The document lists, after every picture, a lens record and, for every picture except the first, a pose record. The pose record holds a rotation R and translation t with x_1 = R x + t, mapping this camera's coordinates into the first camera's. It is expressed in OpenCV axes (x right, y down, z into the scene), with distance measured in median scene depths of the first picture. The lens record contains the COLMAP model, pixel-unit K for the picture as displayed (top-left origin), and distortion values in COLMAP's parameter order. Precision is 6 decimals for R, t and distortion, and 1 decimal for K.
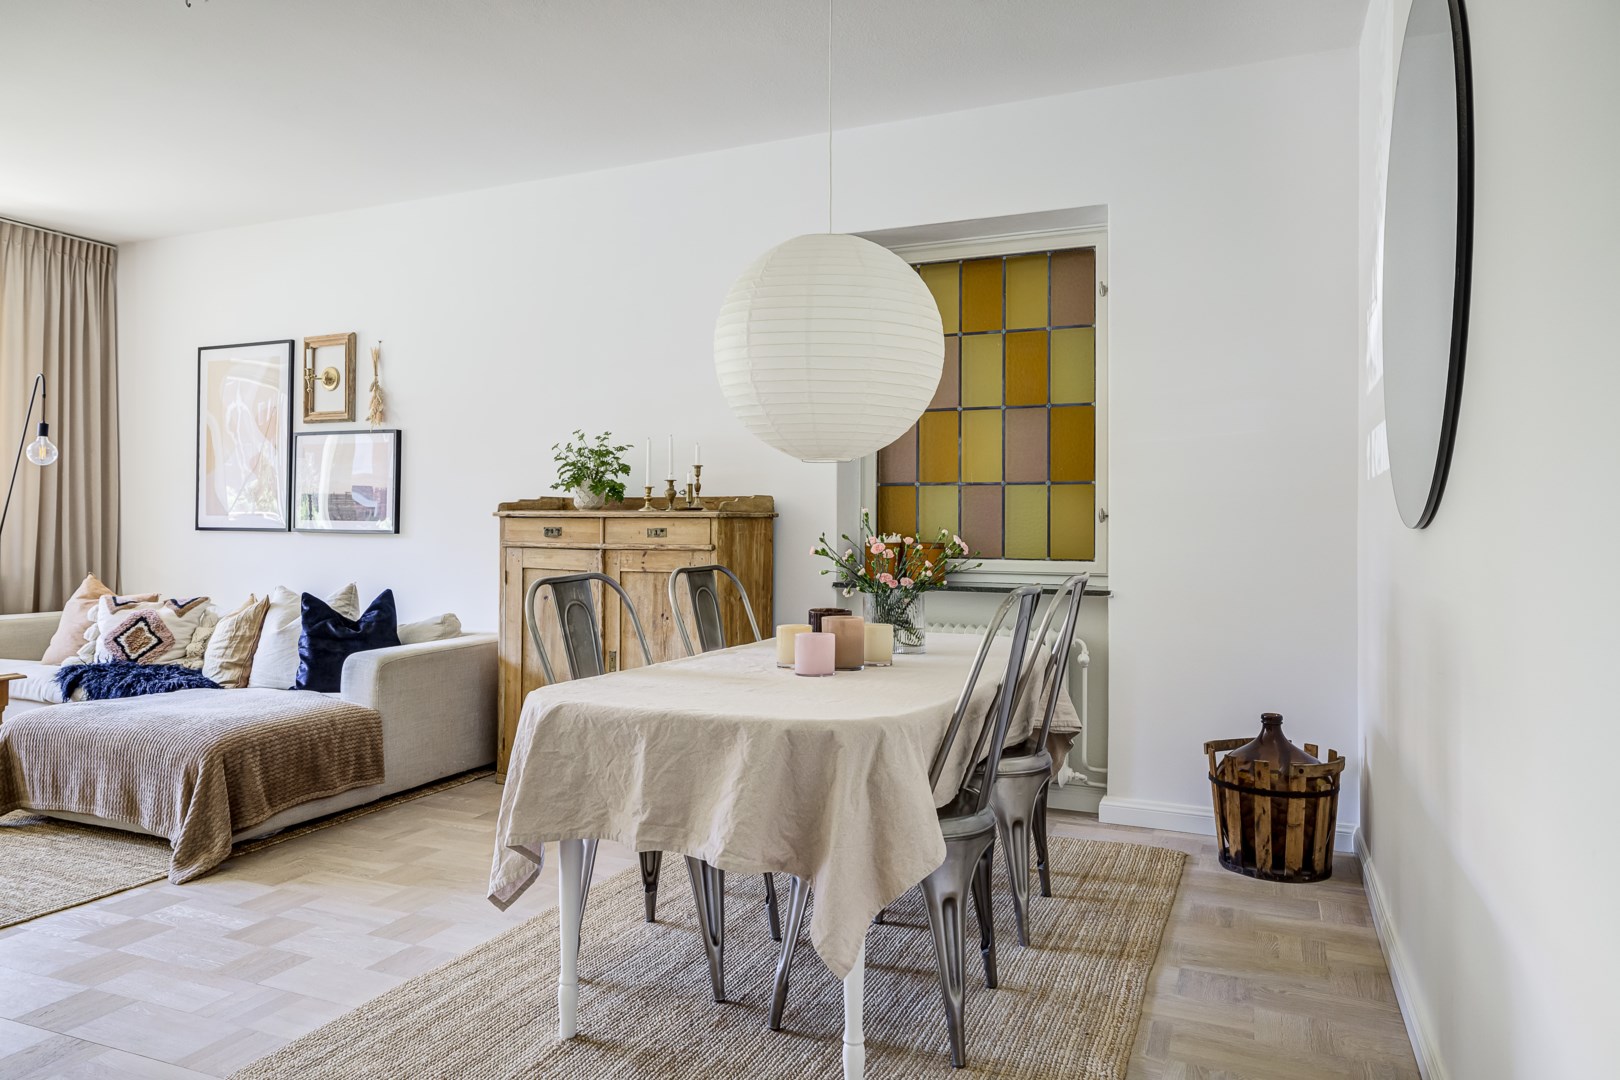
lens RADIAL K [[1069.5, 0, 809.0], [0, 1069.5, 514.4], [0, 0, 1]] dist [0.001879, 0.029960]
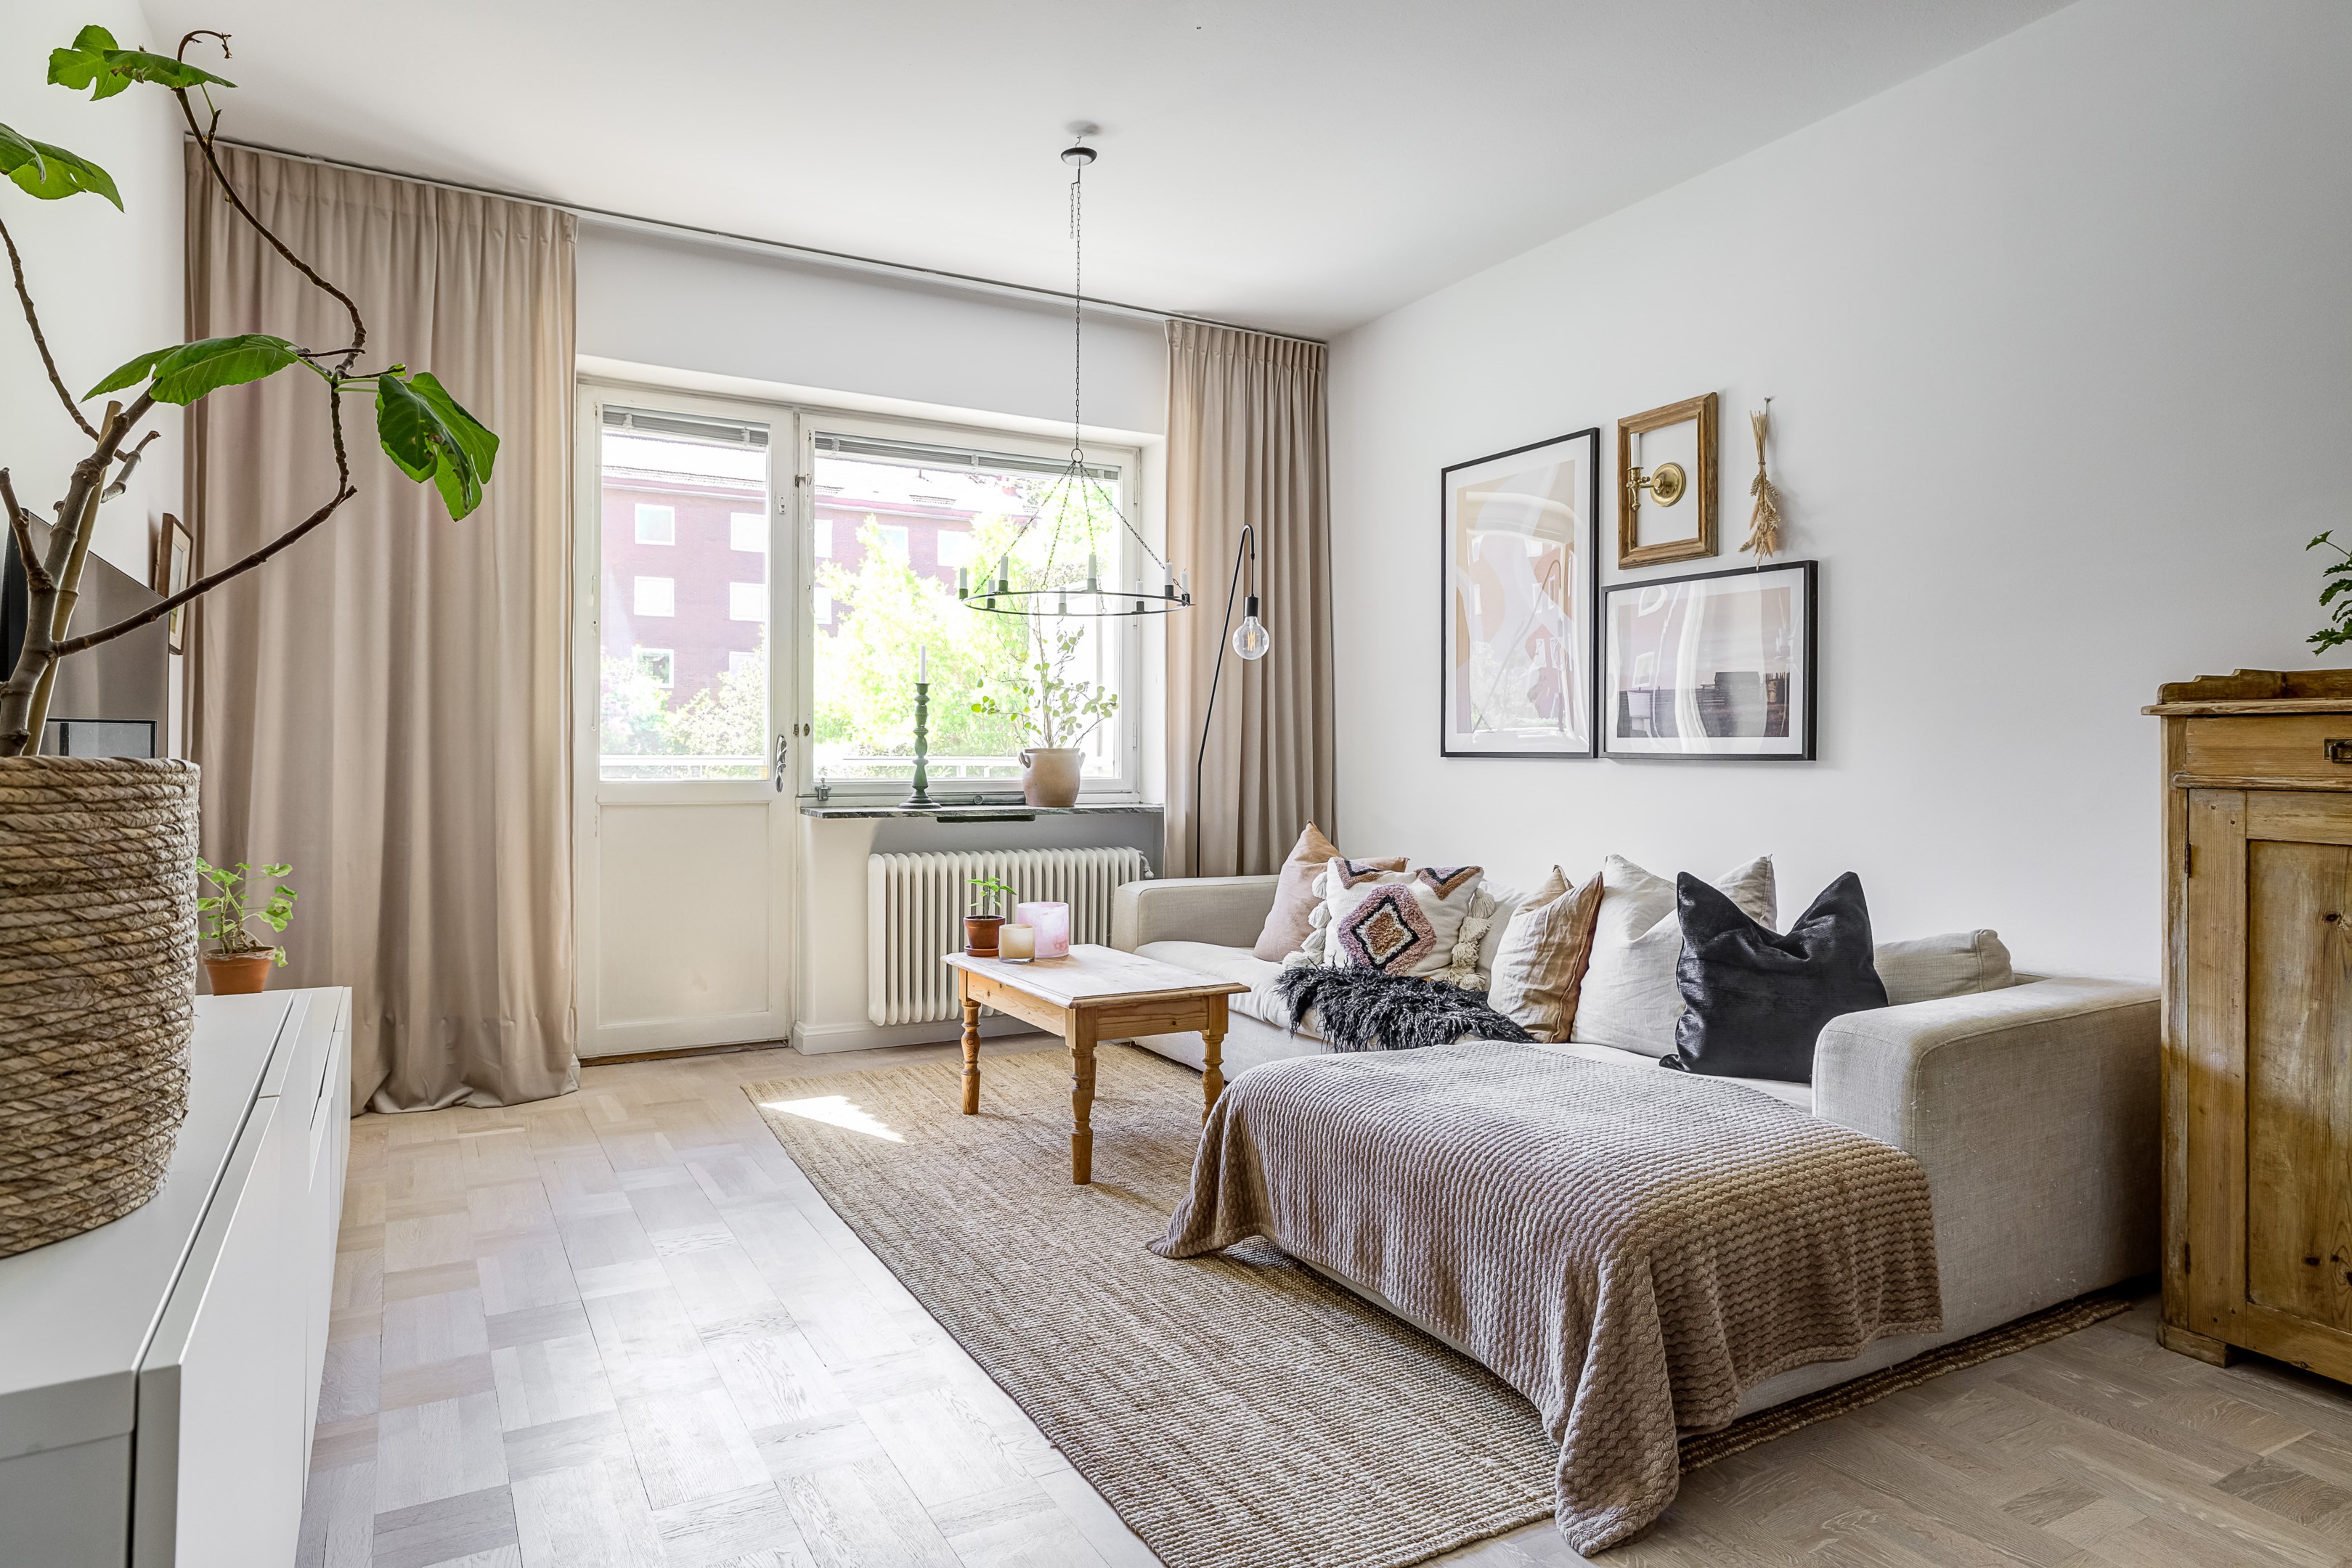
lens RADIAL K [[1355.3, 0, 1154.6], [0, 1355.3, 748.4], [0, 0, 1]] dist [-0.017283, 0.007745]
pose [[0.794673, -0.008348, -0.606980, -0.235534], [0.009472, 0.999954, -0.001351, 0.009821], [0.606963, -0.004676, 0.794716, 0.279115]]
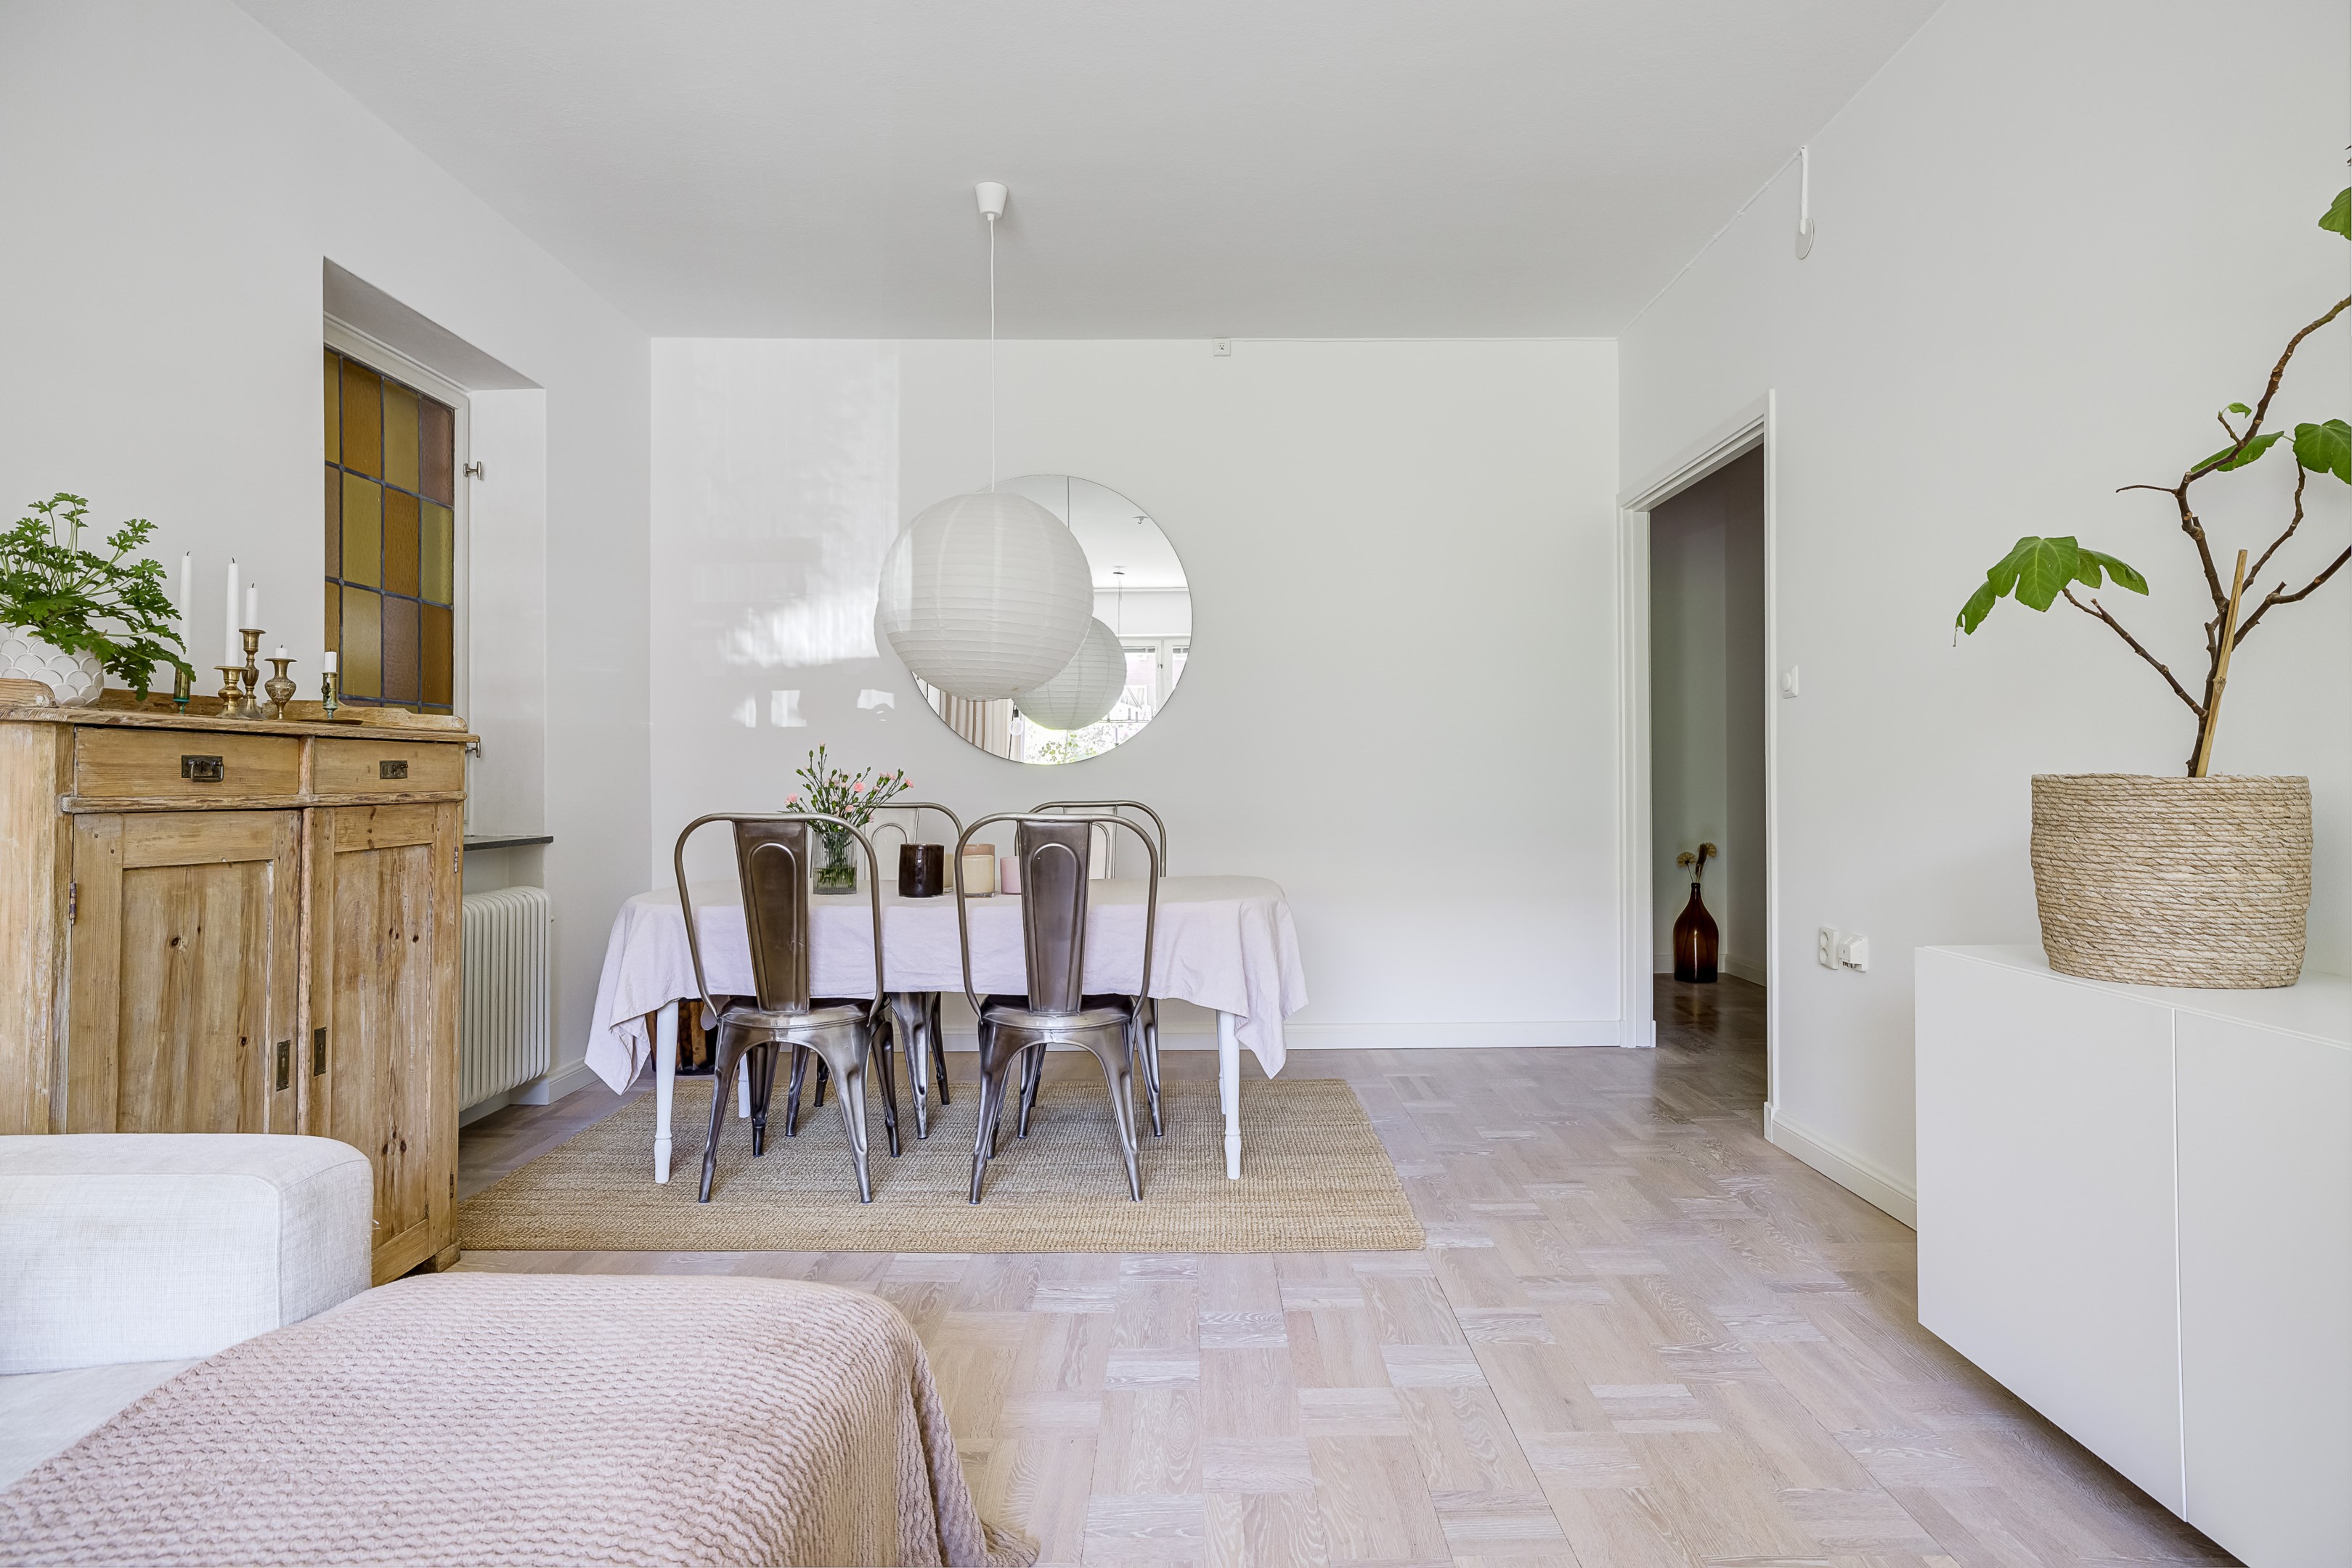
lens RADIAL K [[1355.3, 0, 1175.0], [0, 1355.3, 773.4], [0, 0, 1]] dist [-0.017283, 0.007745]
pose [[-0.393445, -0.002338, 0.919345, -0.671040], [-0.008089, 0.999967, -0.000919, 0.012659], [-0.919313, -0.007798, -0.393451, 0.700450]]
